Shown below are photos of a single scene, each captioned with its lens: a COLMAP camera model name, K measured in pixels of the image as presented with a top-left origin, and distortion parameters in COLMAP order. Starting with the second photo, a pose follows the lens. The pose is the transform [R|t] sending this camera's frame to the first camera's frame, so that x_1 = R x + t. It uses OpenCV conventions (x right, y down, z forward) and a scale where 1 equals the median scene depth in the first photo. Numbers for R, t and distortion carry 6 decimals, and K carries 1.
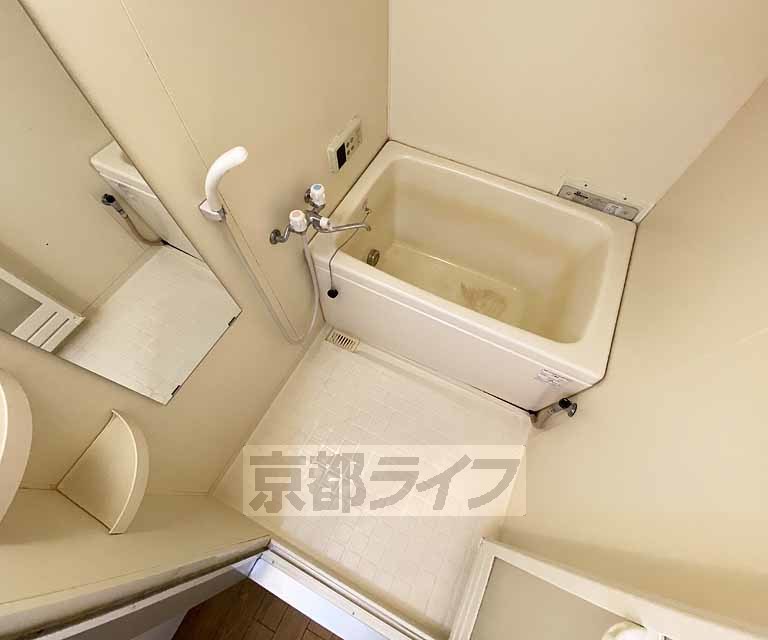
lens RADIAL K [[344.1, 0, 383.5], [0, 344.1, 323.9], [0, 0, 1]] dist [0.034784, -0.035368]
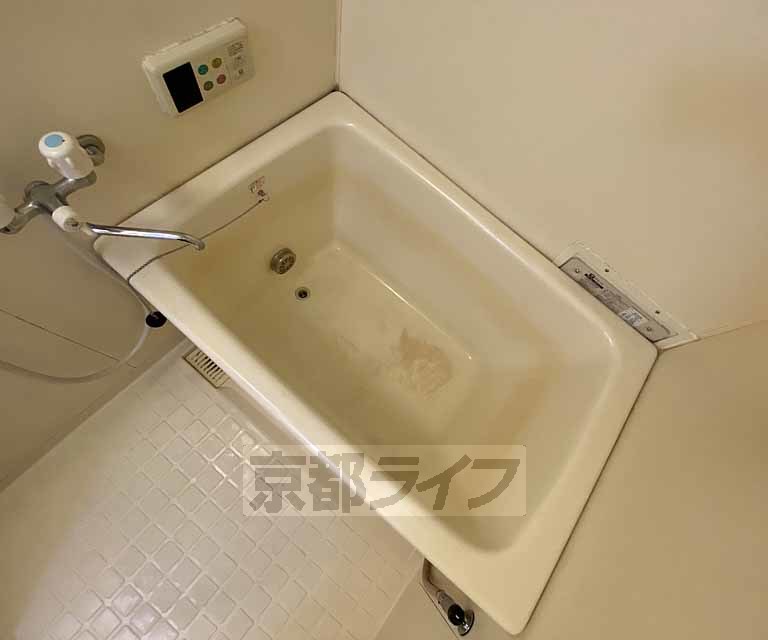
lens RADIAL K [[350.5, 0, 397.5], [0, 350.5, 320.3], [0, 0, 1]] dist [-0.001845, -0.000496]
pose [[0.958824, 0.272477, 0.080080, 0.205074], [-0.279283, 0.955819, 0.091711, -0.264690], [-0.051553, -0.110300, 0.992560, 0.396085]]
